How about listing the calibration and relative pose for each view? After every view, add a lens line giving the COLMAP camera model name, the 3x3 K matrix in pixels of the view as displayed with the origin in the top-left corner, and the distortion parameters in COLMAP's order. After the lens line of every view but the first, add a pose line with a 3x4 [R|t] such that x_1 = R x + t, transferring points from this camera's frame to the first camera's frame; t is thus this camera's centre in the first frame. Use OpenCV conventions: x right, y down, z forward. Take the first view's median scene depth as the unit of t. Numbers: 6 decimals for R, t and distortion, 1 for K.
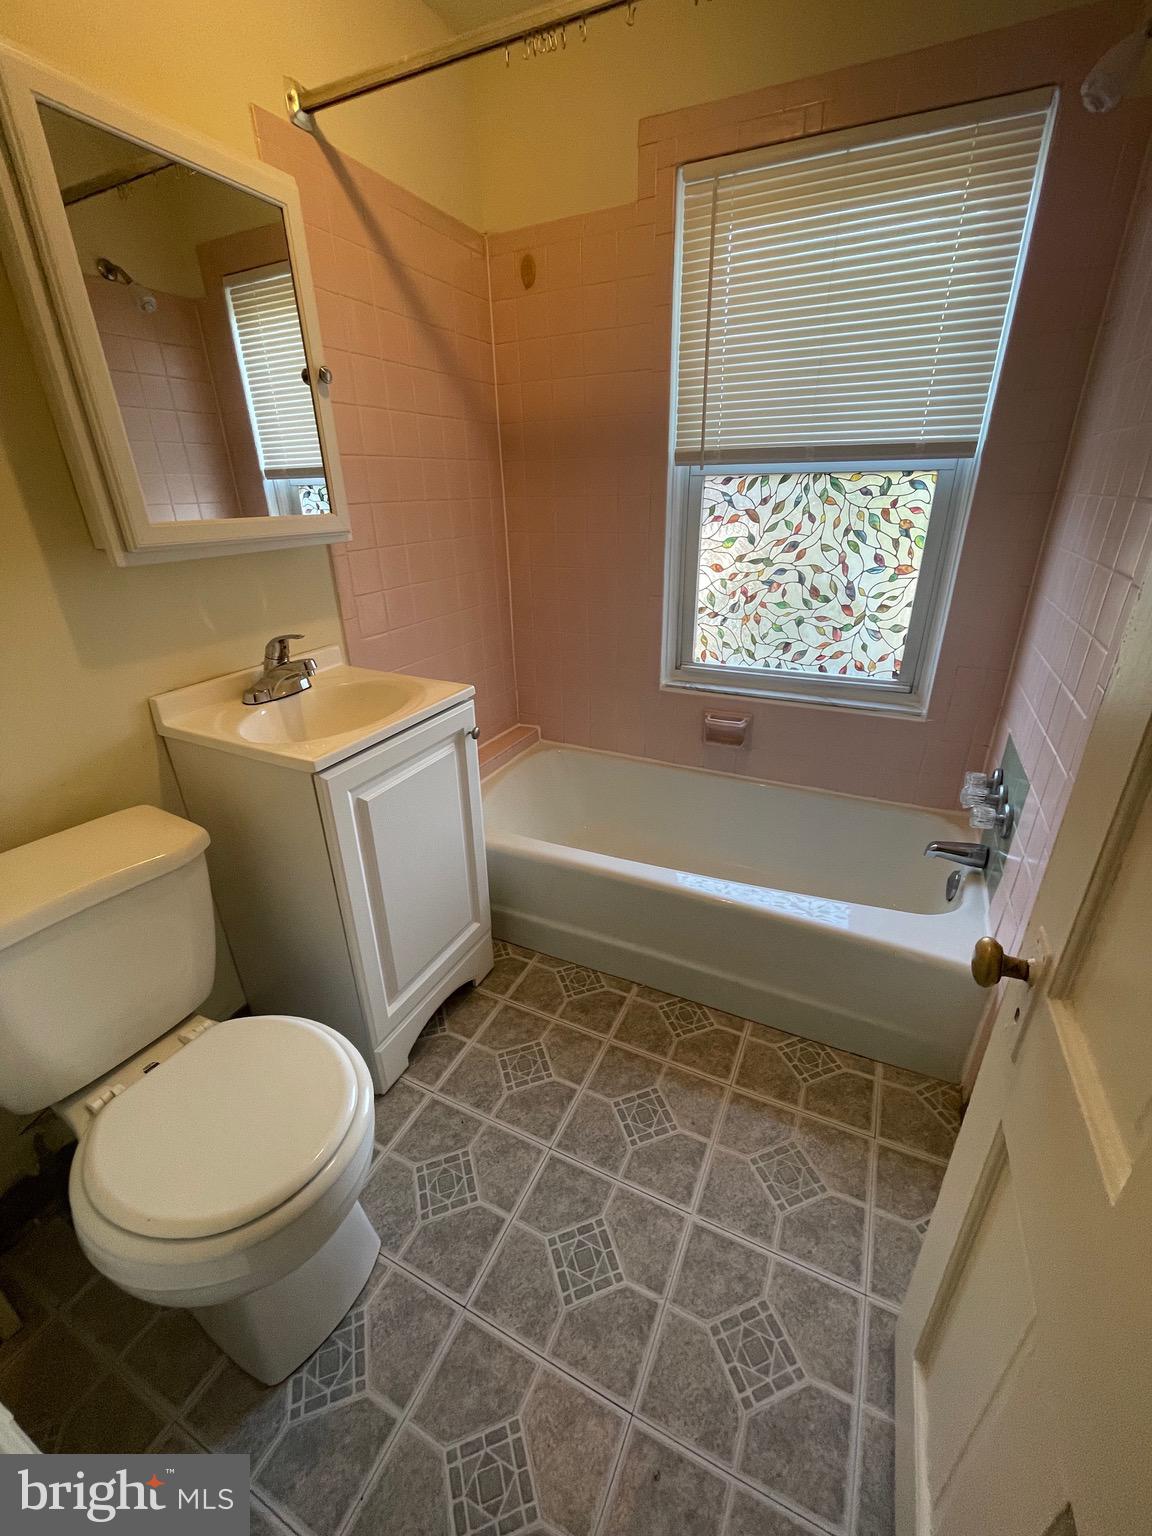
lens RADIAL K [[623.2, 0, 584.0], [0, 623.2, 769.9], [0, 0, 1]] dist [-0.002181, 0.000497]
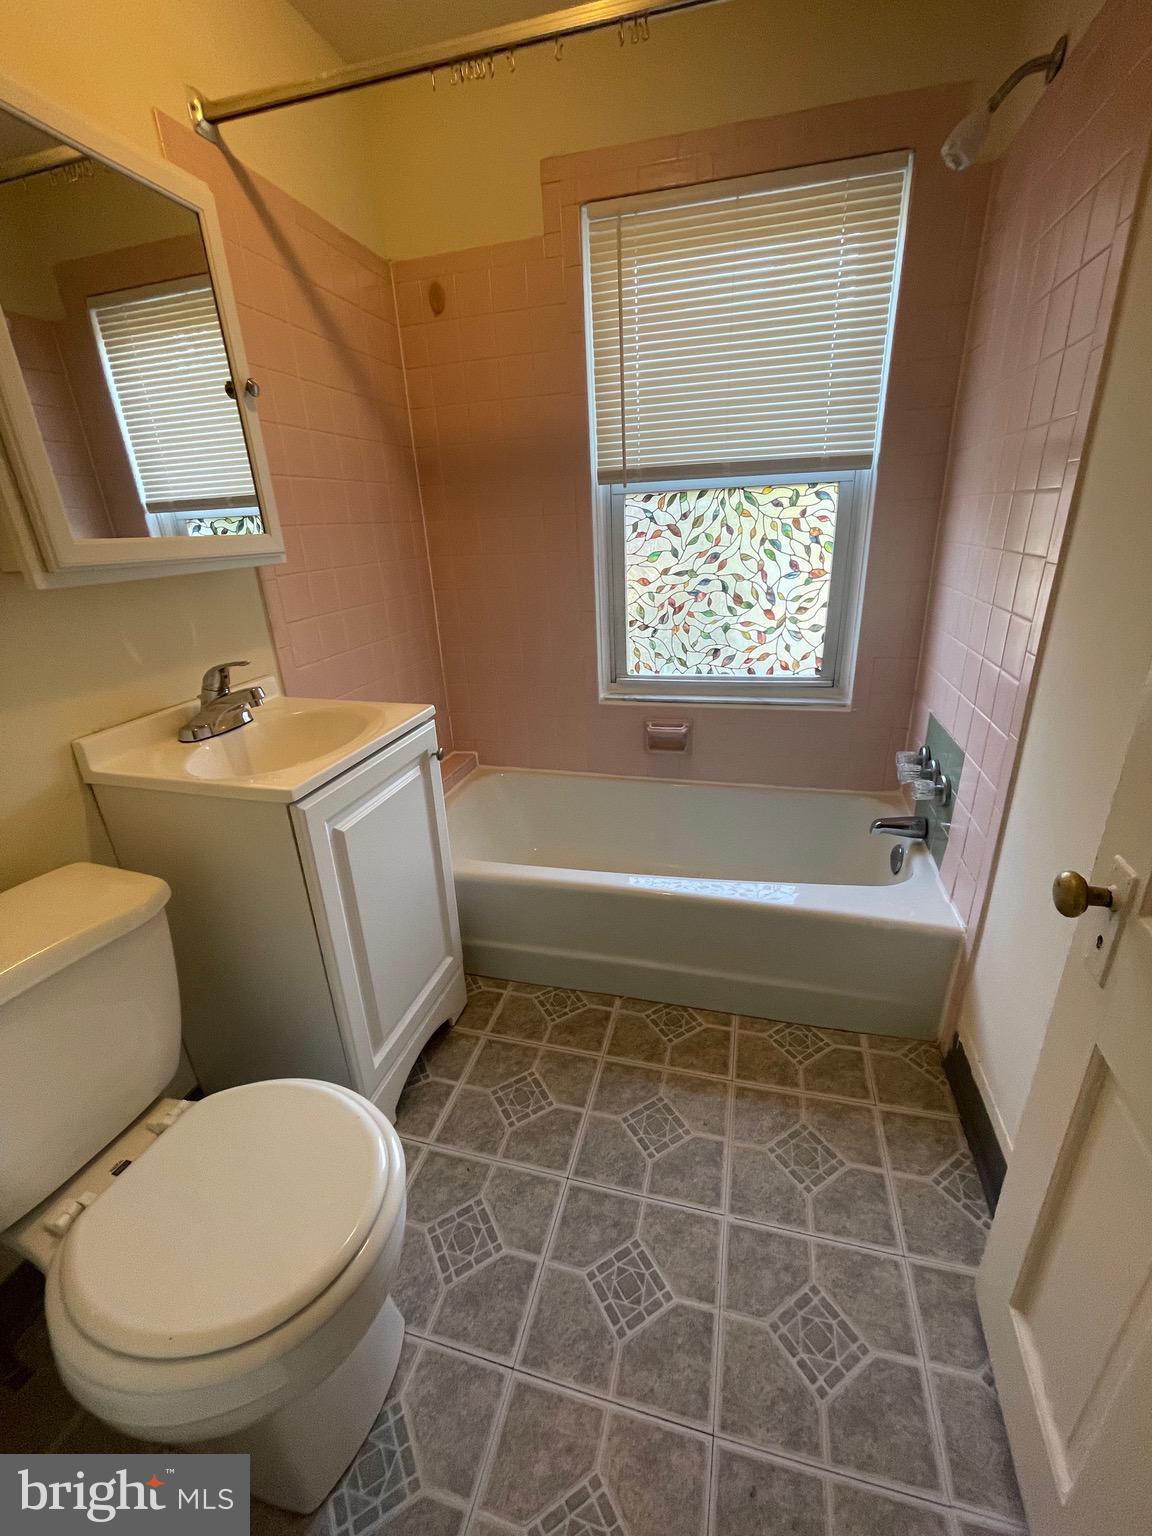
lens RADIAL K [[623.2, 0, 584.0], [0, 623.2, 769.9], [0, 0, 1]] dist [-0.002181, 0.000497]
pose [[0.981931, -0.093377, 0.164598, -0.108633], [0.101874, 0.993826, -0.043942, 0.028030], [-0.159479, 0.059916, 0.985381, 0.020111]]
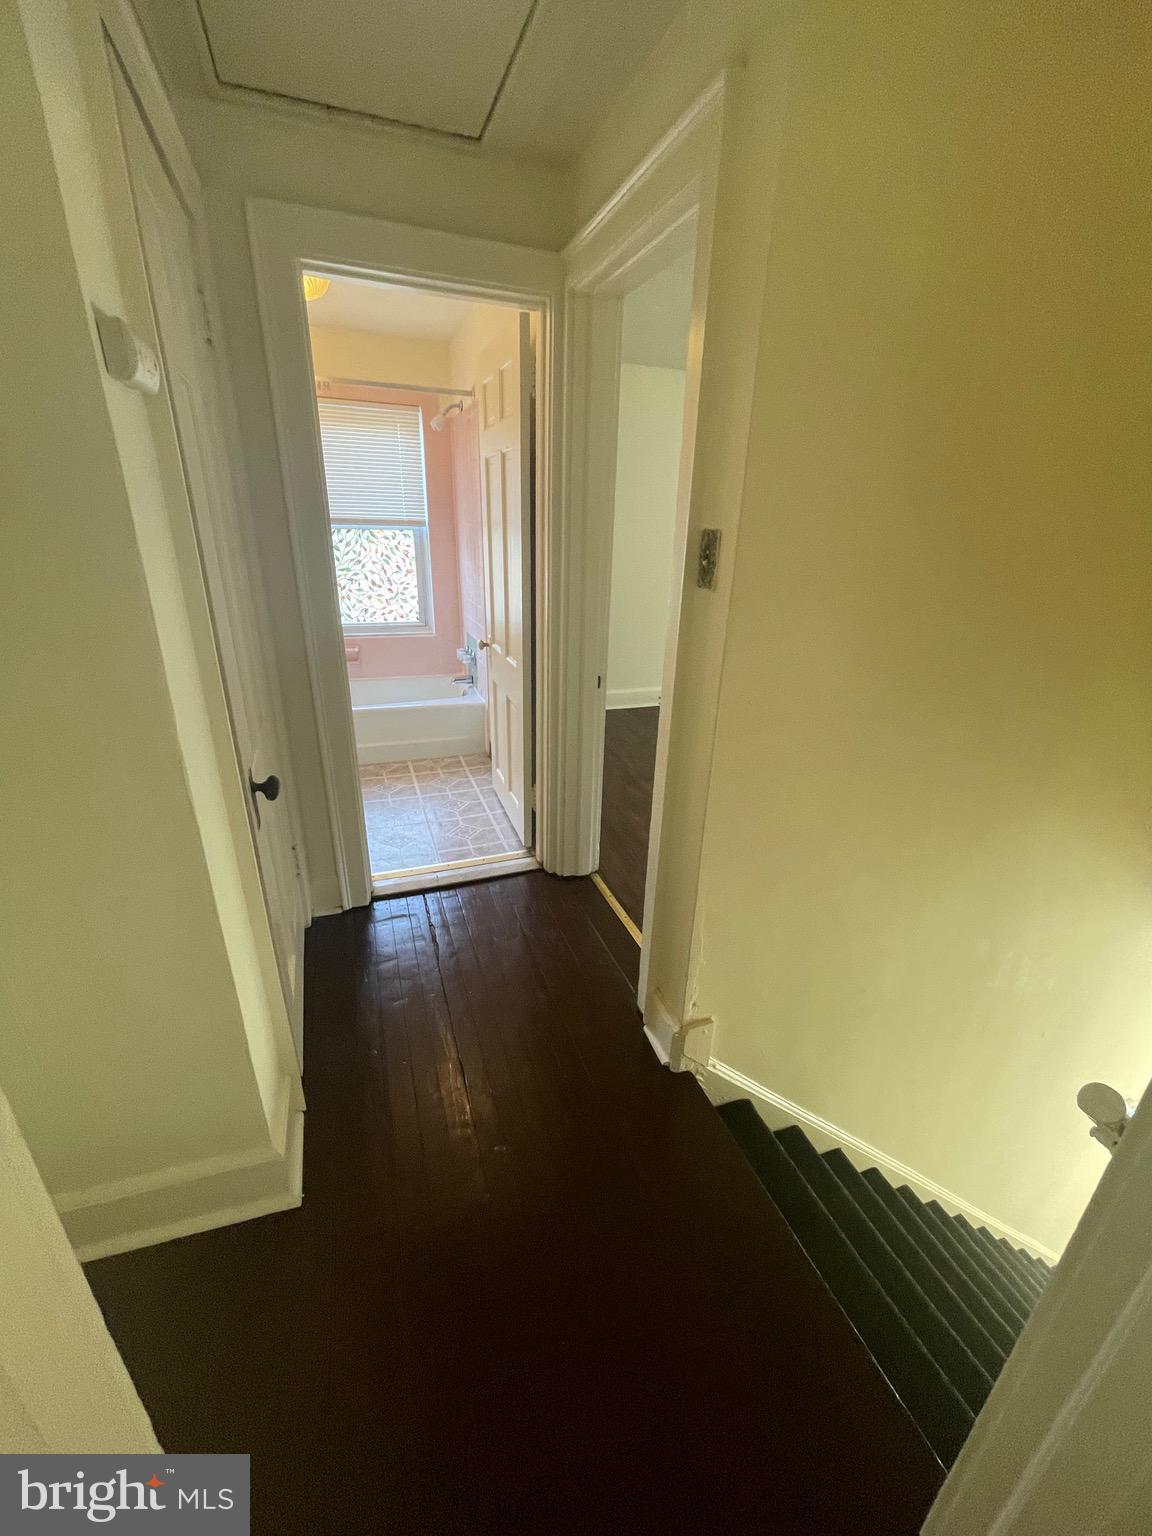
lens RADIAL K [[623.2, 0, 584.0], [0, 623.2, 769.9], [0, 0, 1]] dist [-0.002181, 0.000497]
pose [[0.689898, -0.236076, 0.684331, -0.922810], [0.261137, 0.962840, 0.068893, 0.461393], [-0.675166, 0.131175, 0.725909, -1.181246]]
